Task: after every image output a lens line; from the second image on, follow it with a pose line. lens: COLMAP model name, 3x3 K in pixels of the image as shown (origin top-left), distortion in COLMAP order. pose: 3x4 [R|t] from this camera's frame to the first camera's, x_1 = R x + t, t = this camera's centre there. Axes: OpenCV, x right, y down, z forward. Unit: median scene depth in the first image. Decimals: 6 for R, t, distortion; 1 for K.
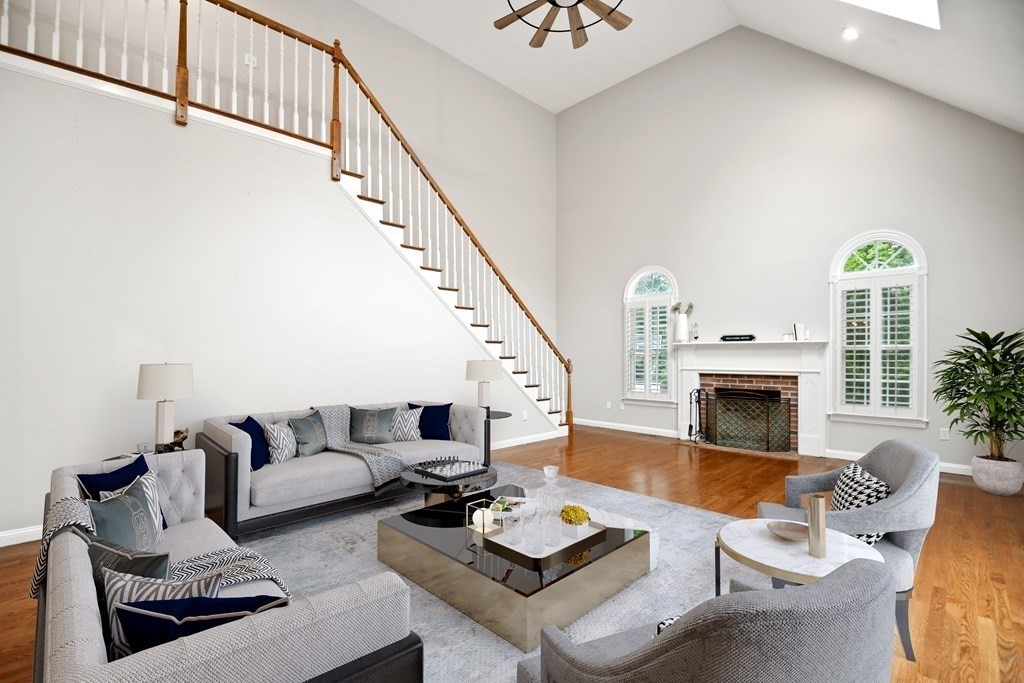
lens RADIAL K [[458.7, 0, 511.0], [0, 458.7, 360.4], [0, 0, 1]] dist [-0.001842, -0.020680]
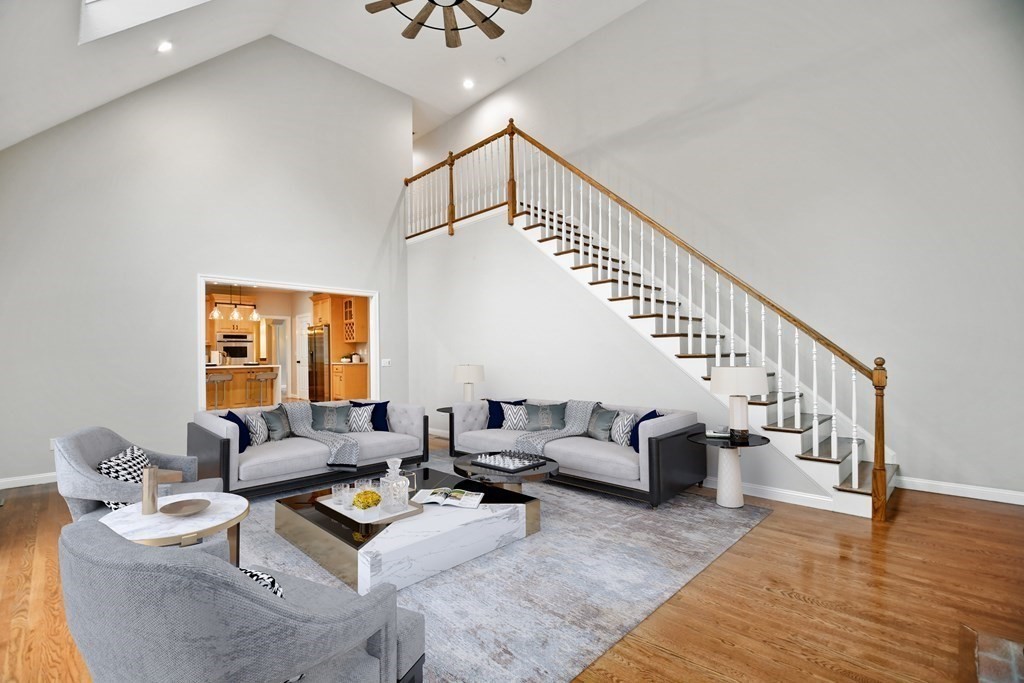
lens RADIAL K [[458.7, 0, 511.0], [0, 458.7, 360.4], [0, 0, 1]] dist [-0.001842, -0.020680]
pose [[0.014329, 0.014672, -0.999790, 0.975138], [0.015784, 0.999764, 0.014898, -0.013275], [0.999773, -0.015994, 0.014095, 0.969942]]
